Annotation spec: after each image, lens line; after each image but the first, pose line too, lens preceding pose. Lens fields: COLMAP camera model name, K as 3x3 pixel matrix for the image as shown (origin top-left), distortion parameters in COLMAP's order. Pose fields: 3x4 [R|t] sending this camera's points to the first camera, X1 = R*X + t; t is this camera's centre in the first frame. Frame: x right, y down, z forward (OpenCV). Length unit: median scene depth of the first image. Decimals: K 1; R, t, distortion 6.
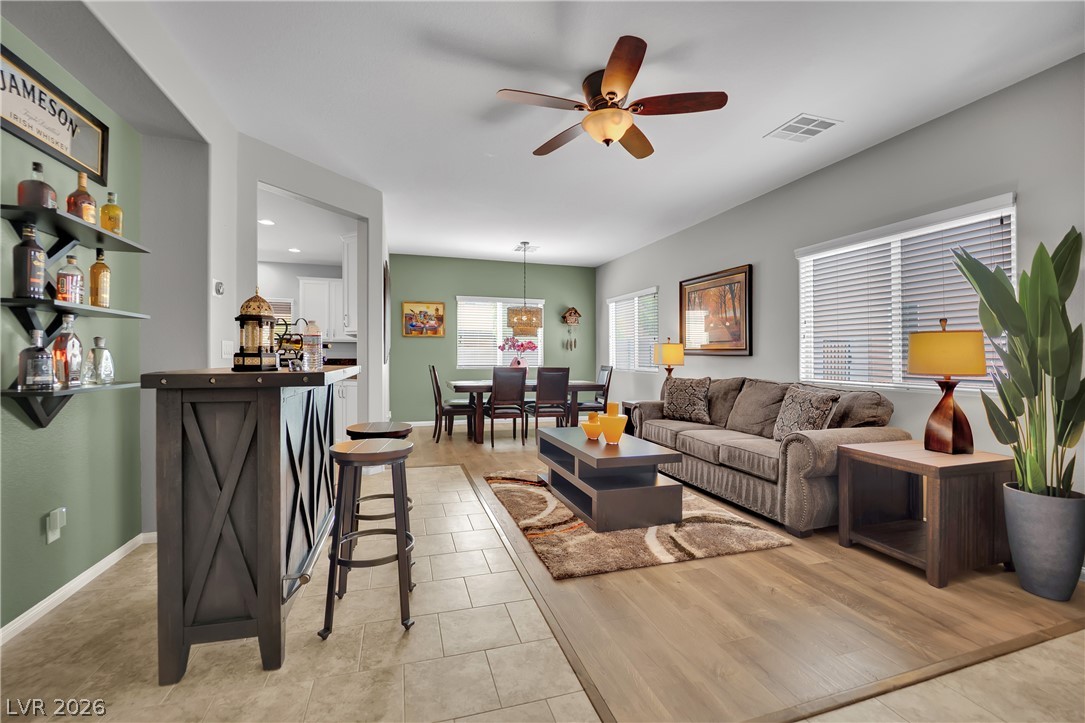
lens RADIAL K [[445.6, 0, 532.3], [0, 445.6, 358.9], [0, 0, 1]] dist [-0.015203, -0.000217]
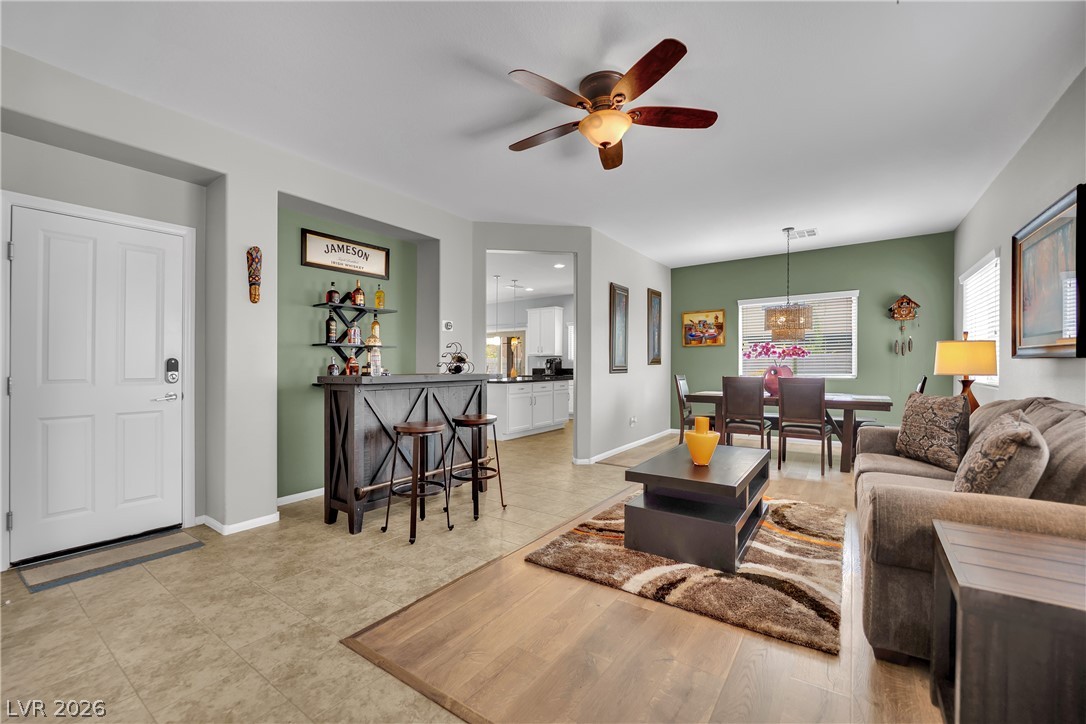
lens RADIAL K [[446.0, 0, 544.7], [0, 446.0, 369.7], [0, 0, 1]] dist [-0.015203, -0.000217]
pose [[0.616073, -0.004737, -0.787674, 0.476022], [0.005728, 0.999982, -0.001534, 0.003721], [0.787668, -0.003567, 0.616090, 0.160321]]
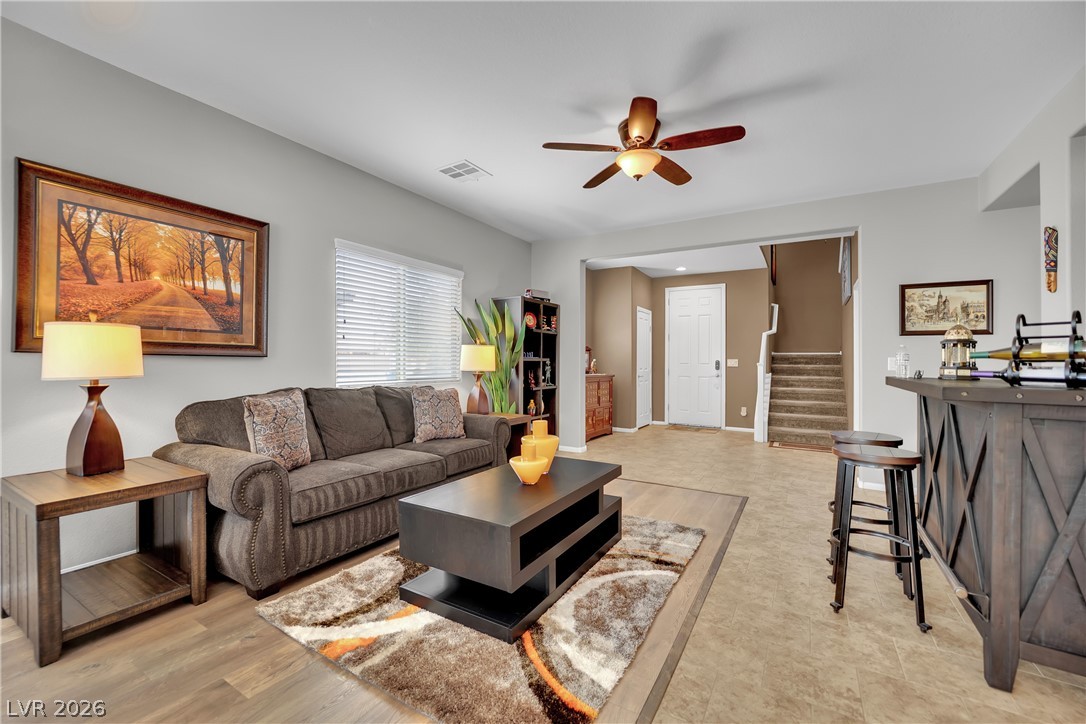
lens RADIAL K [[446.0, 0, 546.4], [0, 446.0, 360.9], [0, 0, 1]] dist [-0.015203, -0.000217]
pose [[-0.676309, -0.006158, 0.736593, -0.281432], [-0.008977, 0.999960, 0.000117, -0.005577], [-0.736564, -0.006533, -0.676337, 1.069542]]
